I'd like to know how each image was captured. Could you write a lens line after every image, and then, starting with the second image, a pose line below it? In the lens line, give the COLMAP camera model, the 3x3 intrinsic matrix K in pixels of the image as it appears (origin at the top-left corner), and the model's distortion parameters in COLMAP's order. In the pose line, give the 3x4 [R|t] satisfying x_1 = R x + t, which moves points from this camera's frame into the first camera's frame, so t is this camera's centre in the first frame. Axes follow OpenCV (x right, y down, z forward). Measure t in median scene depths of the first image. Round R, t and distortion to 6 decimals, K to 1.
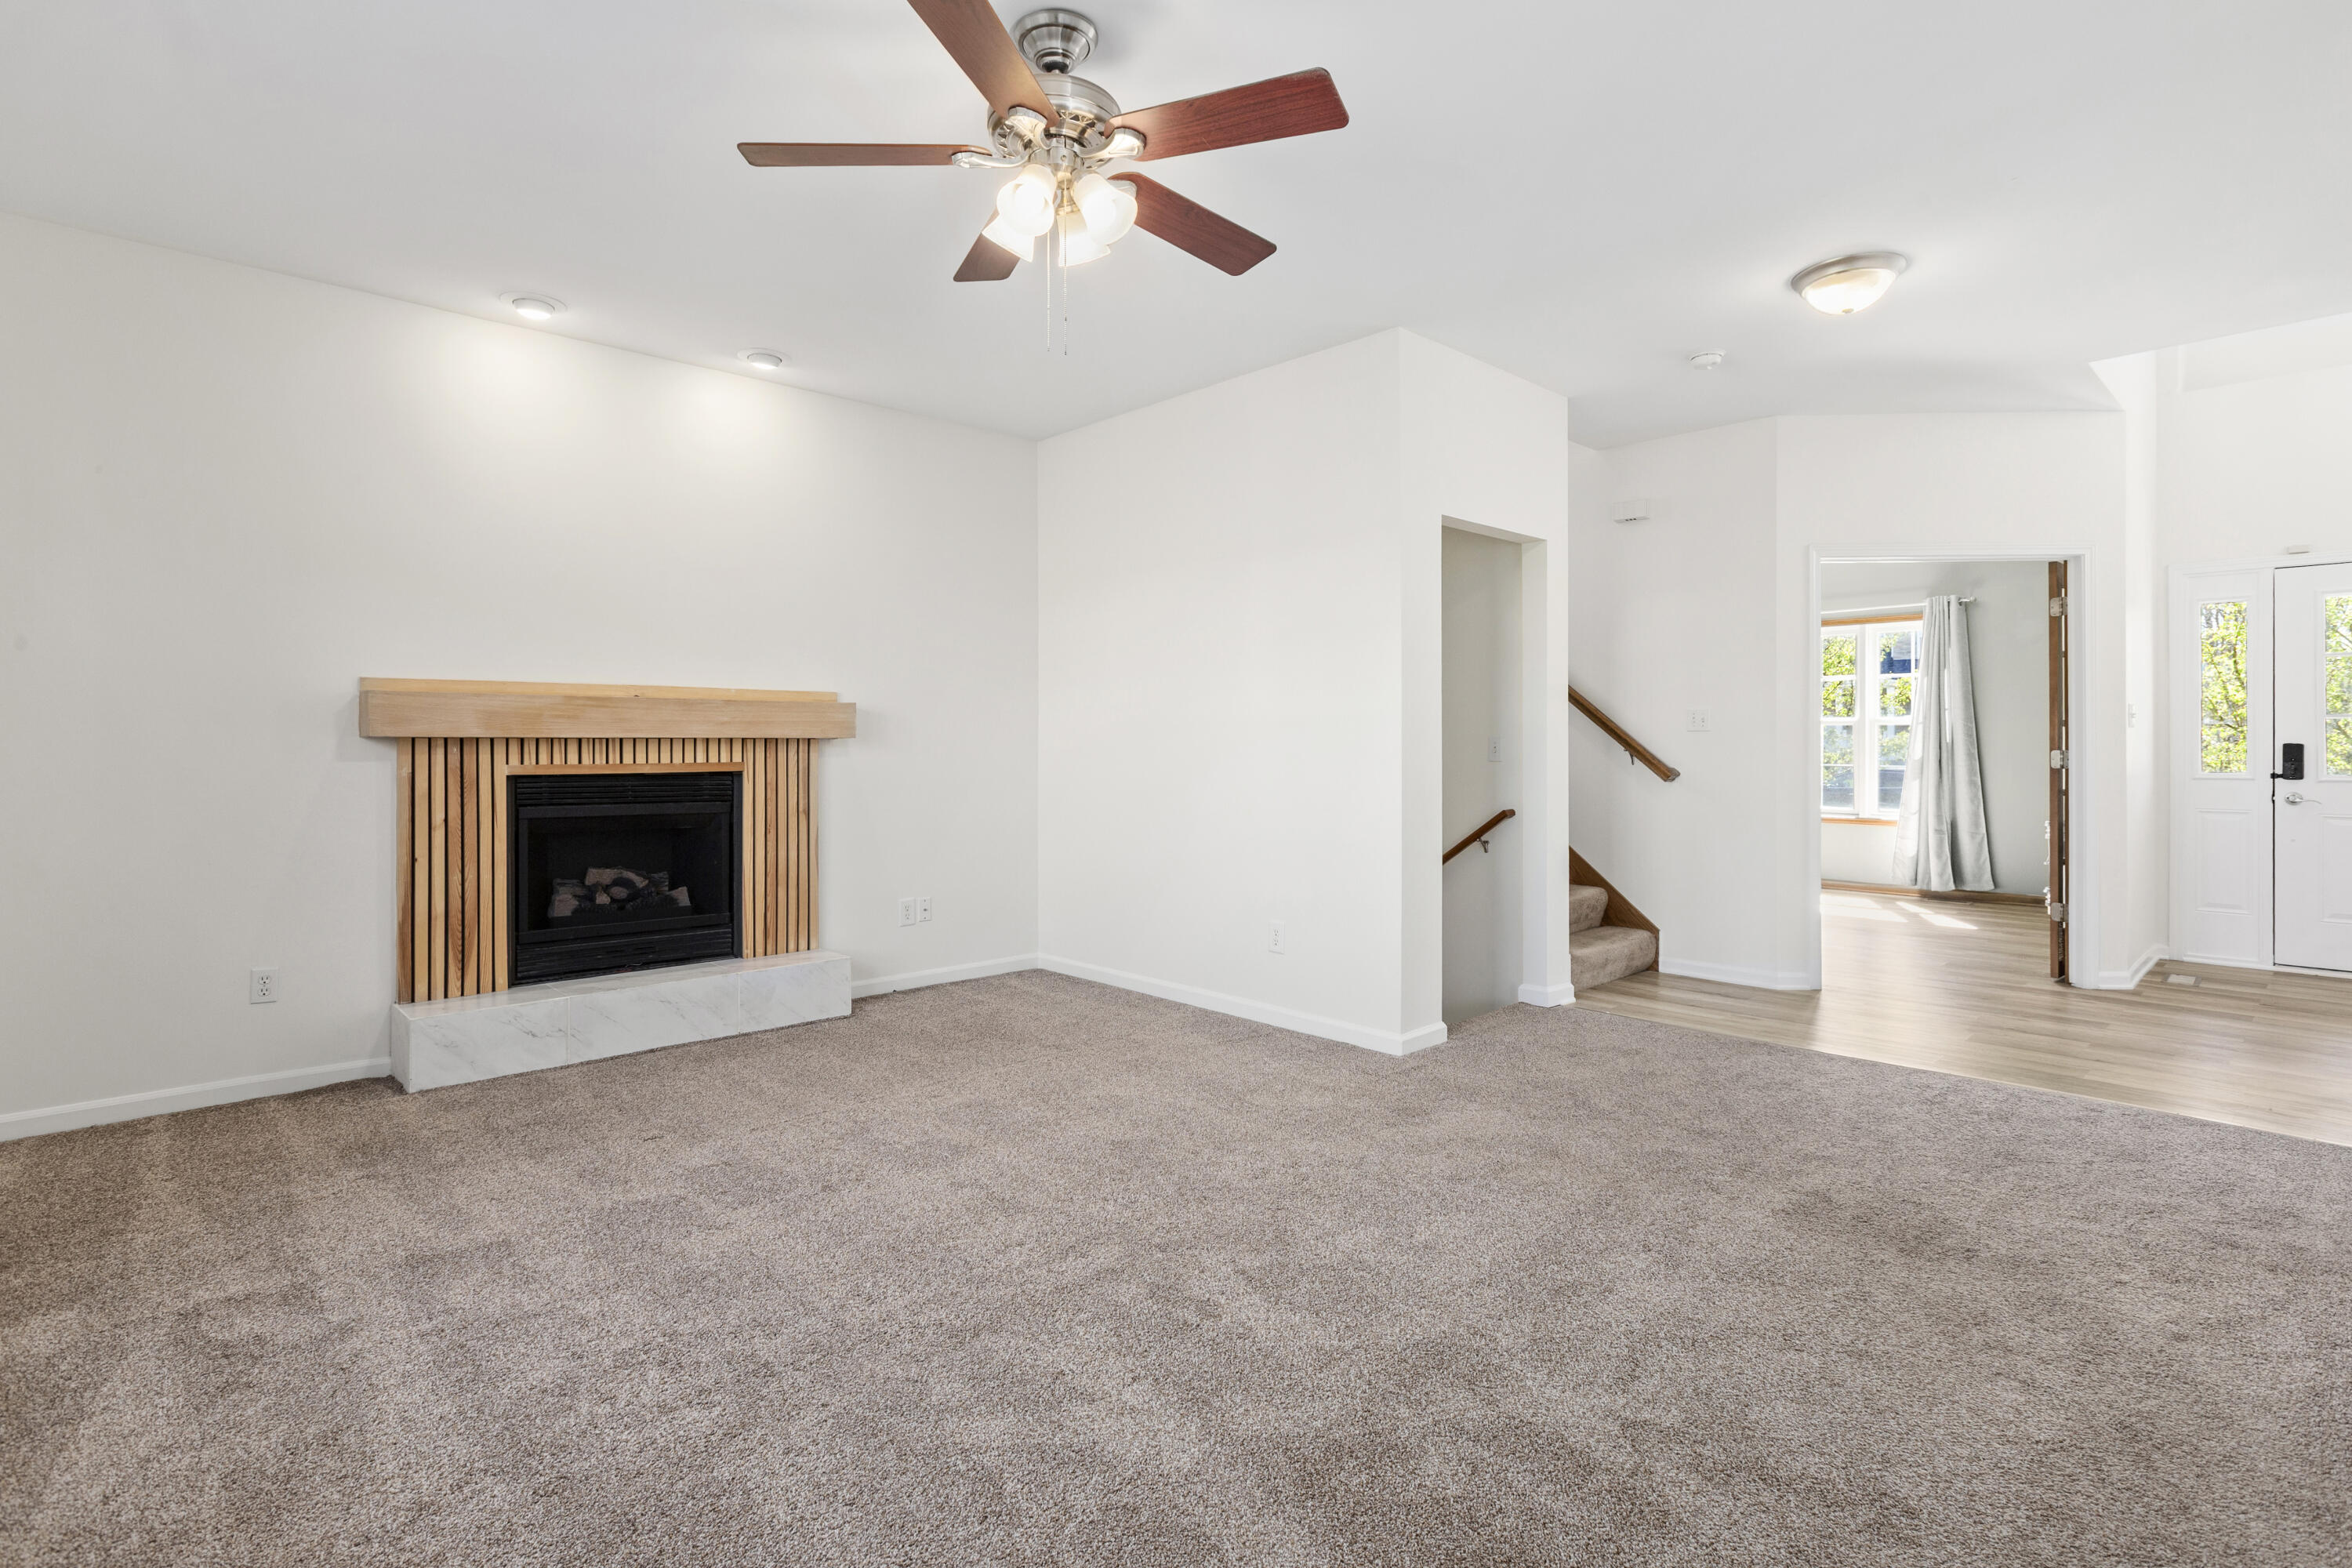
lens RADIAL K [[1130.2, 0, 1178.9], [0, 1130.2, 737.4], [0, 0, 1]] dist [0.000485, 0.000188]
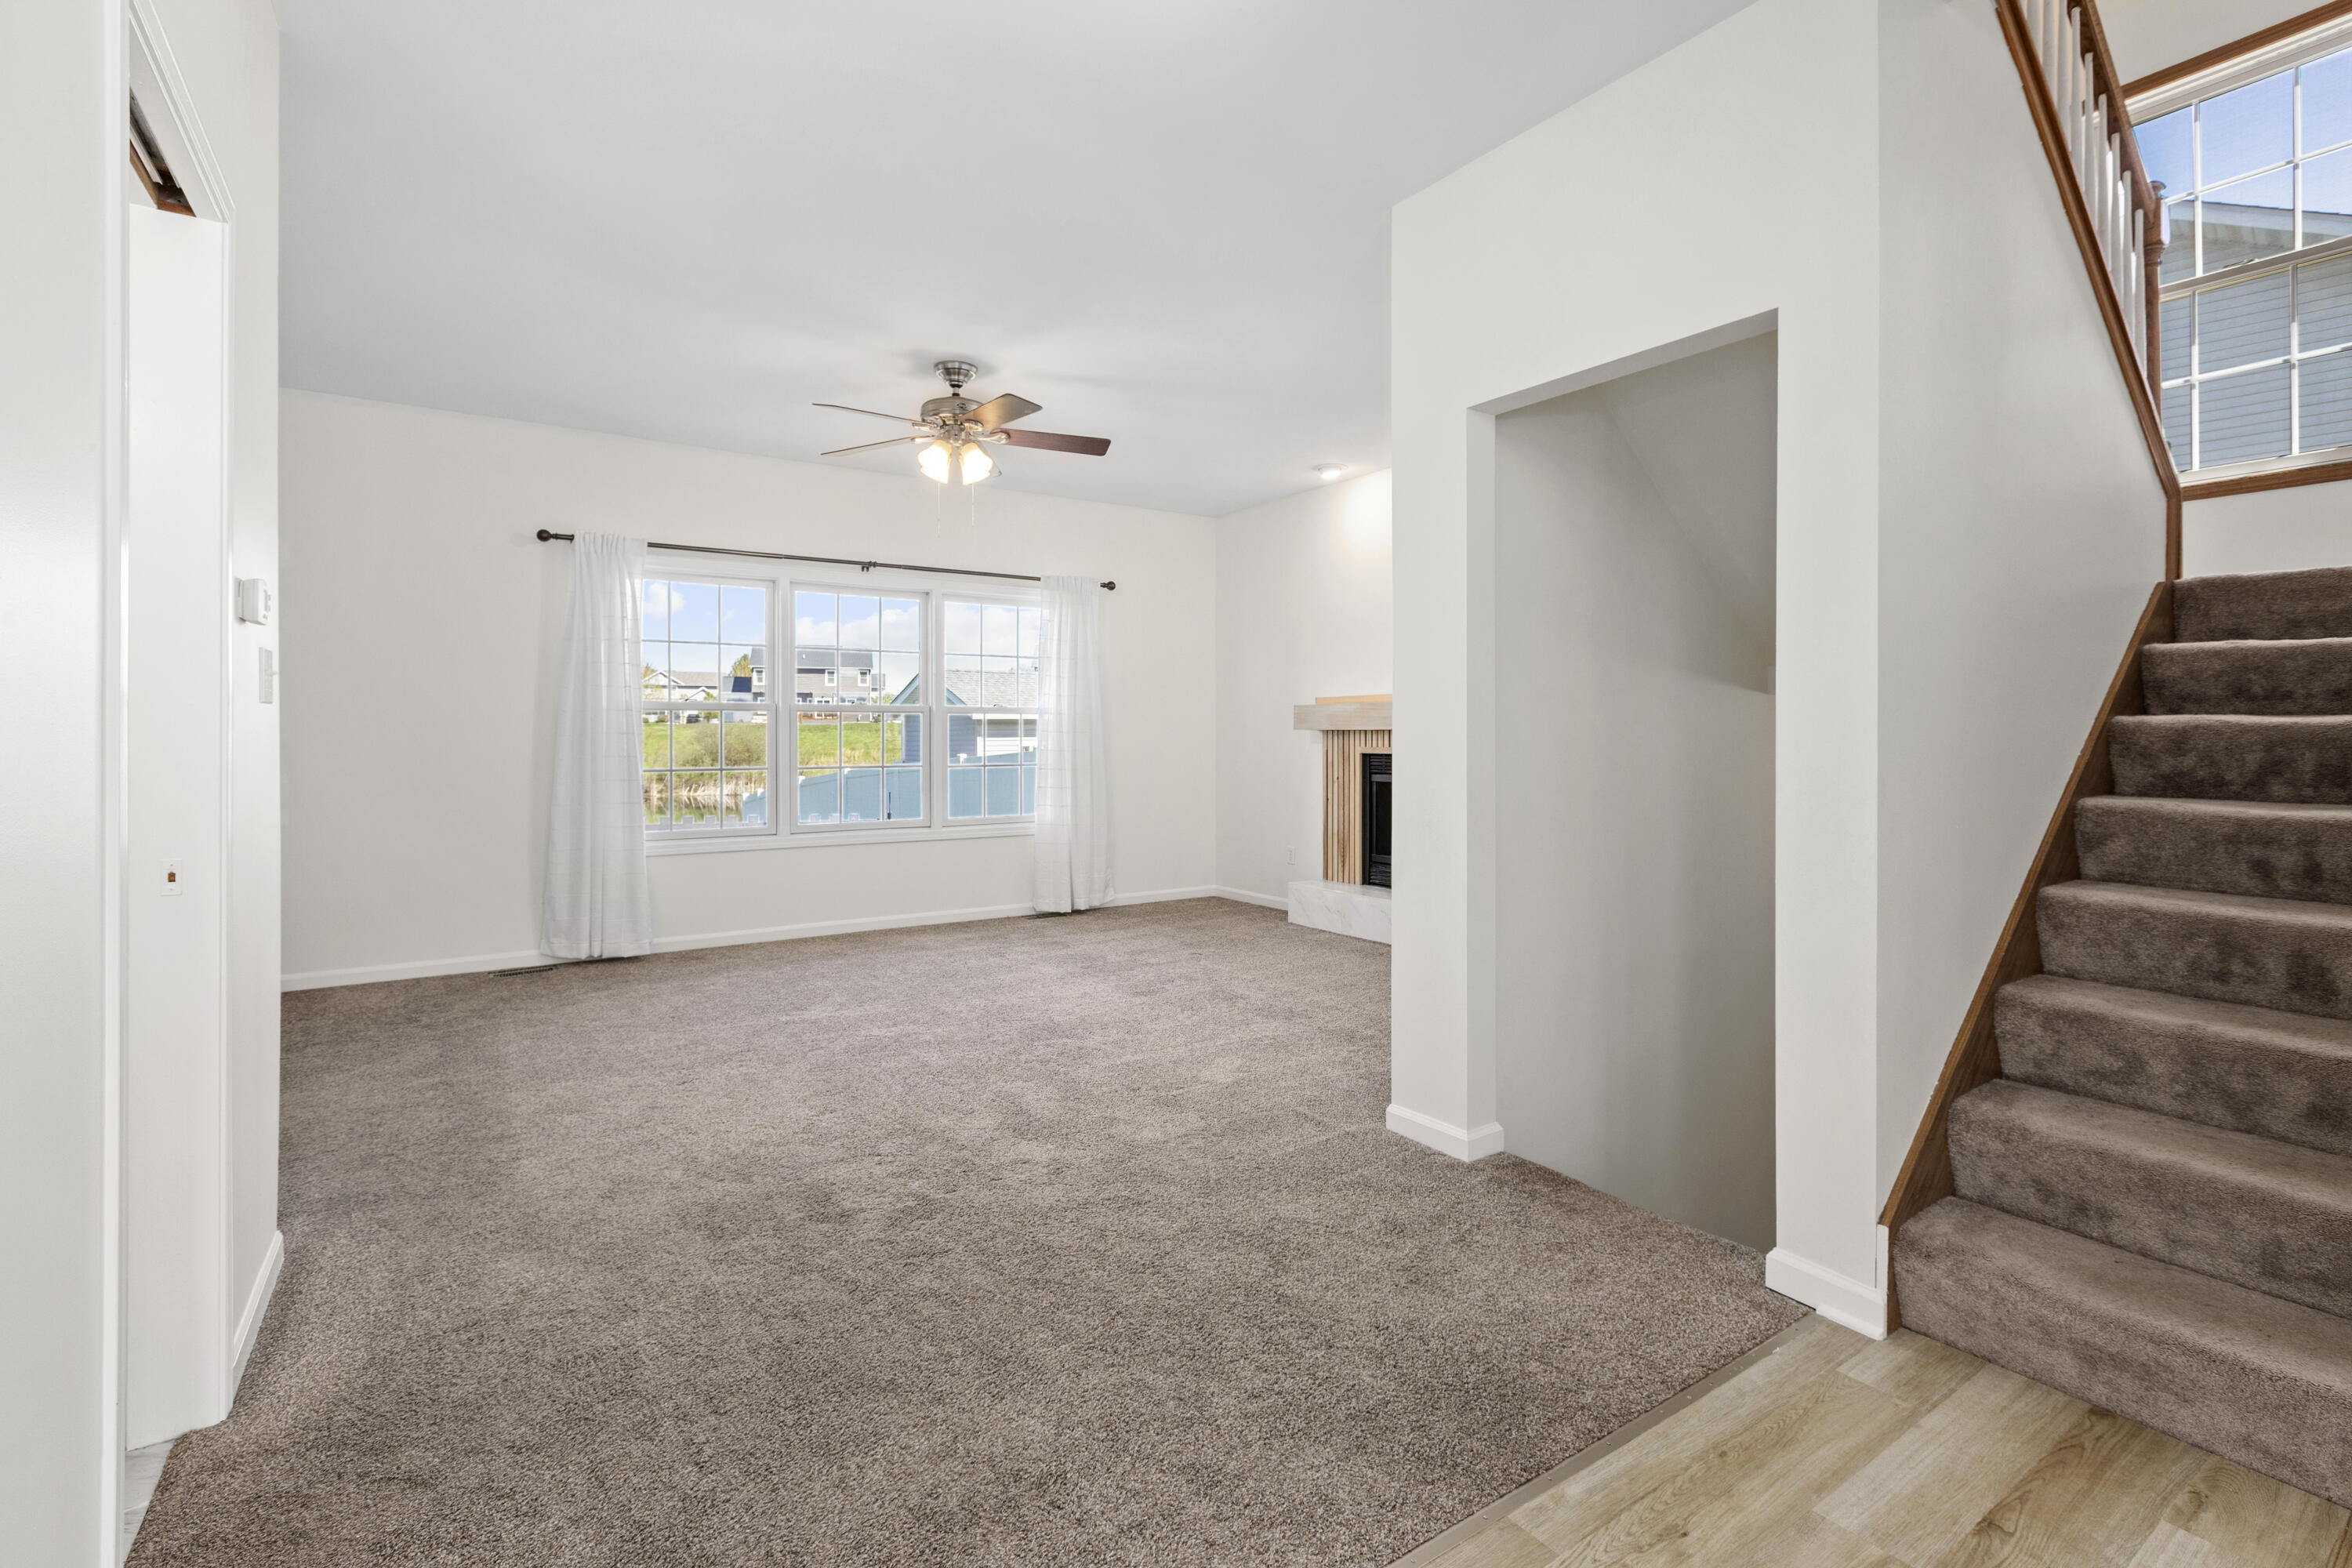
lens RADIAL K [[1077.3, 0, 1169.3], [0, 1077.3, 717.0], [0, 0, 1]] dist [0.000432, 0.000070]
pose [[-0.165385, -0.014867, -0.986117, 1.015654], [0.007298, 0.999841, -0.016298, 0.004915], [0.986202, -0.009892, -0.165250, 1.023067]]
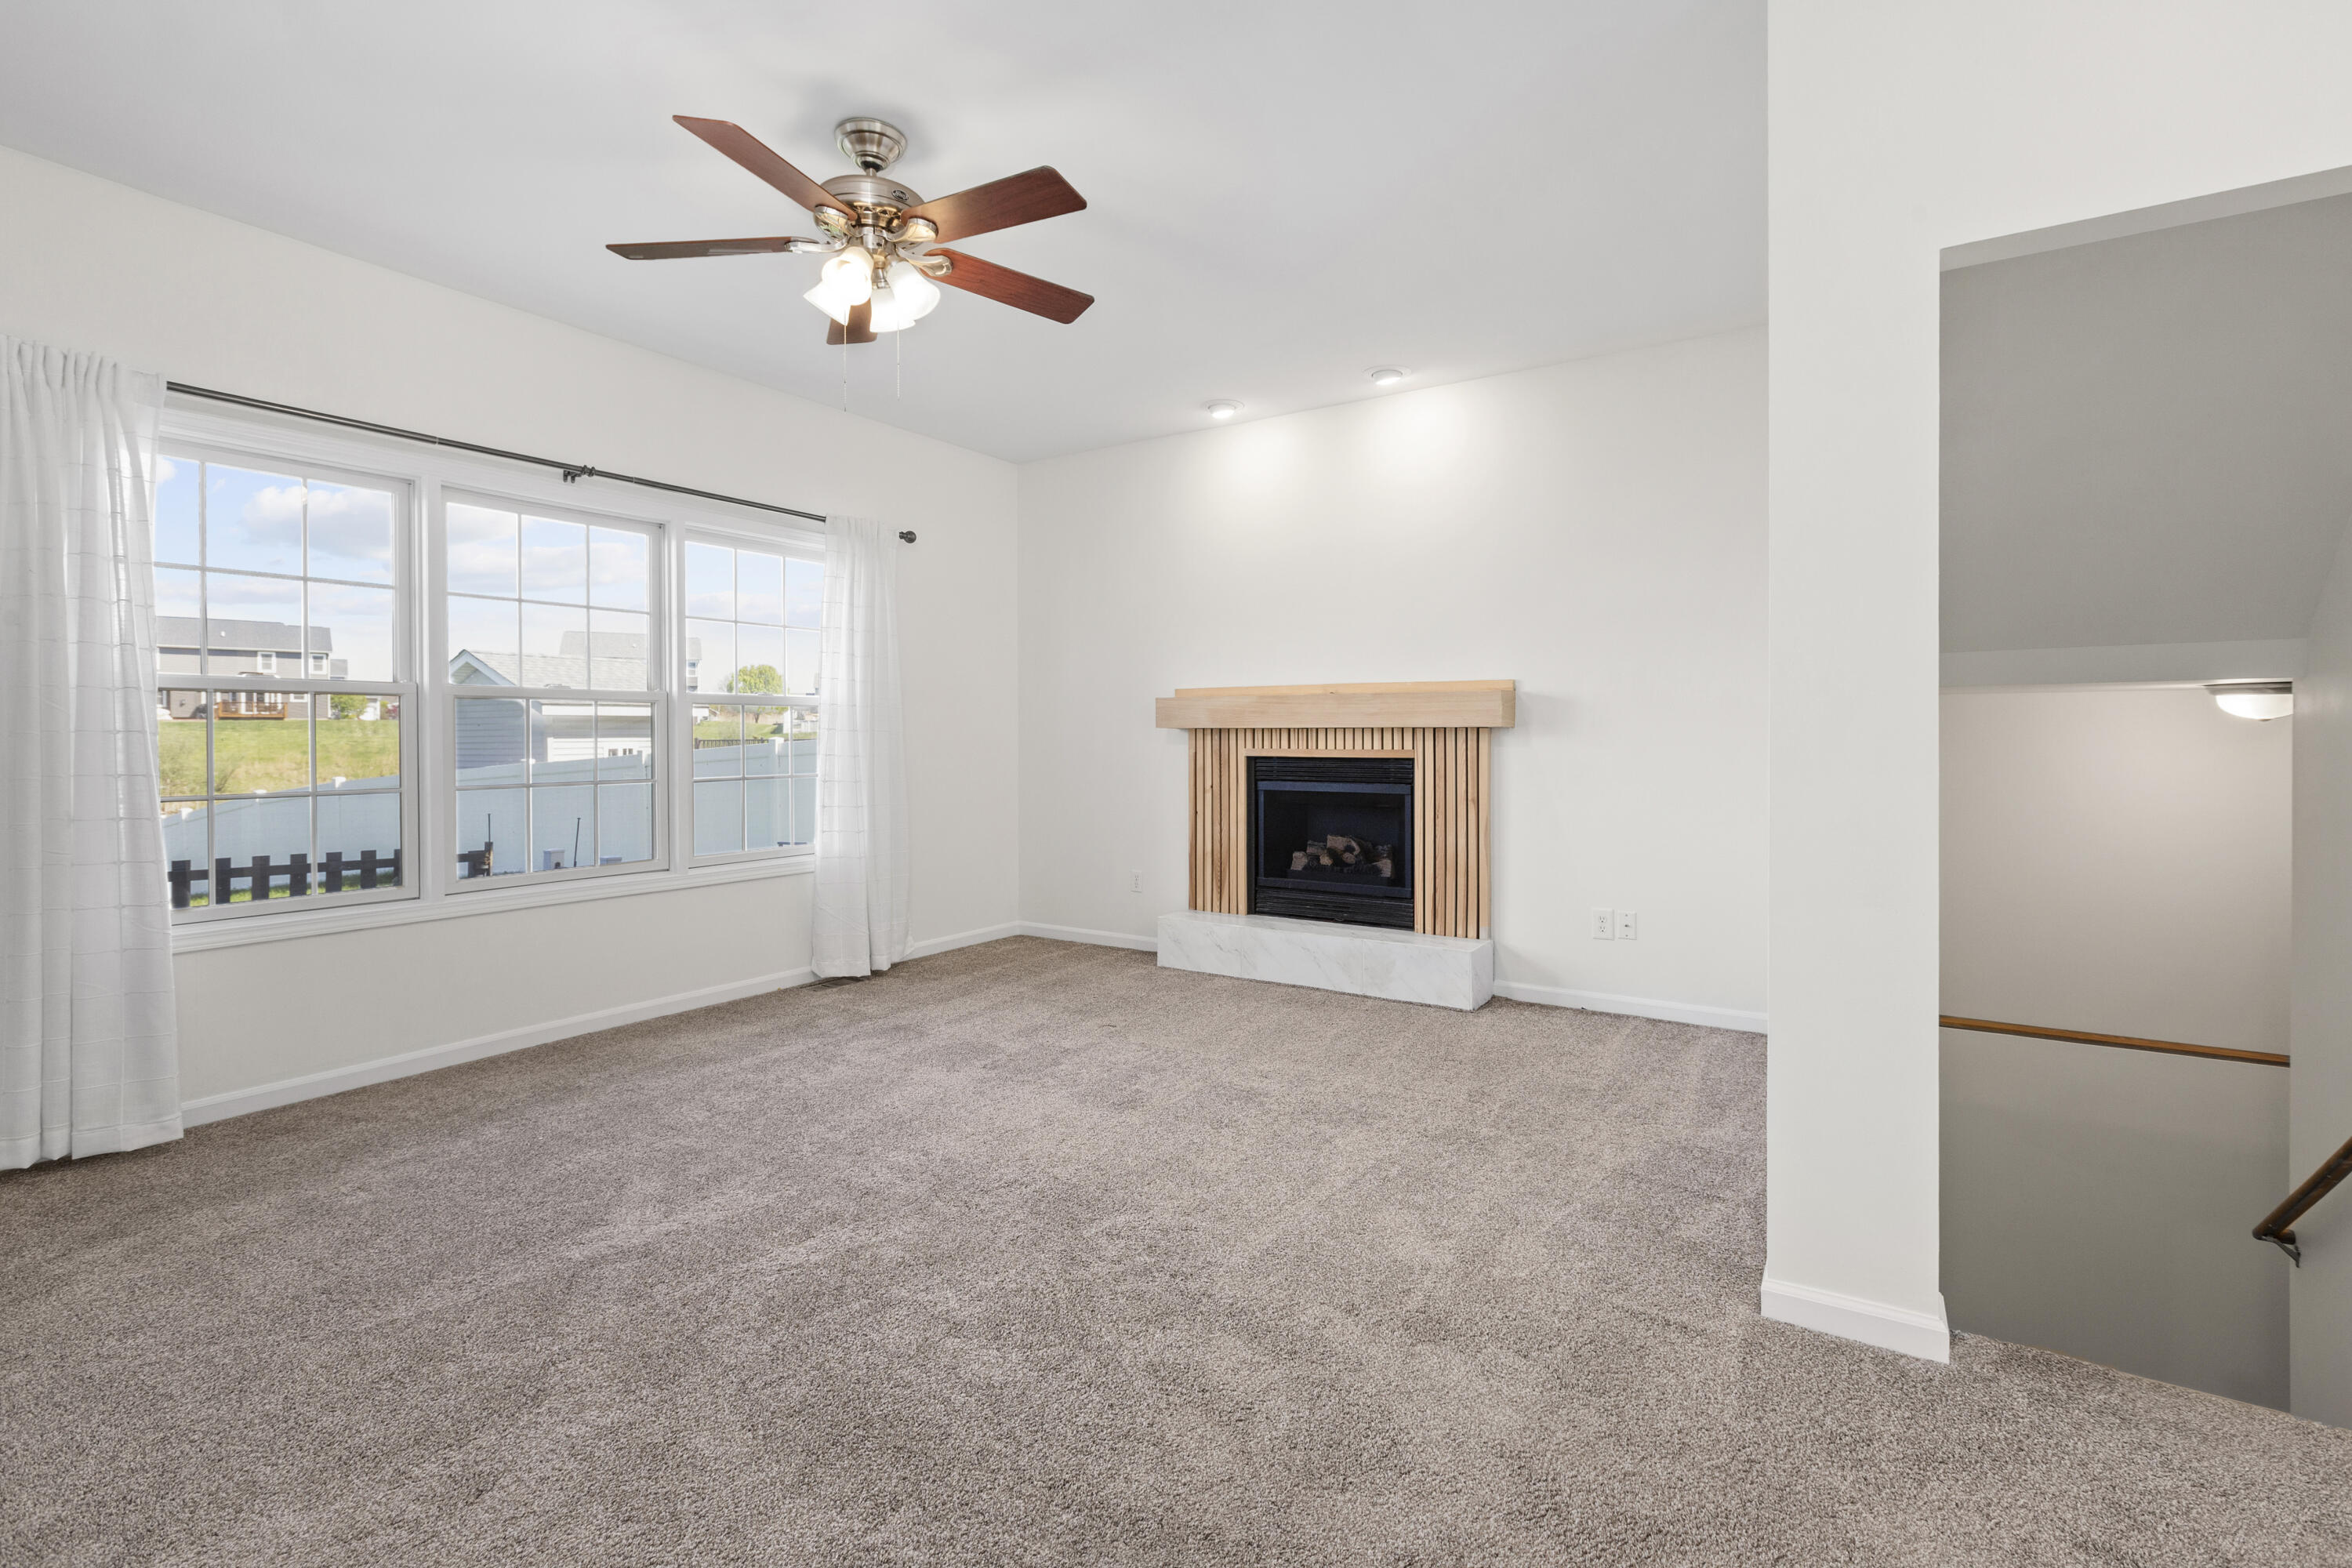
lens RADIAL K [[1073.6, 0, 1171.7], [0, 1073.6, 734.9], [0, 0, 1]] dist [0.002345, -0.000007]
pose [[0.231805, 0.002339, -0.972759, 0.657243], [0.006821, 0.999969, 0.004030, 0.002251], [0.972738, -0.007570, 0.231782, 0.640526]]
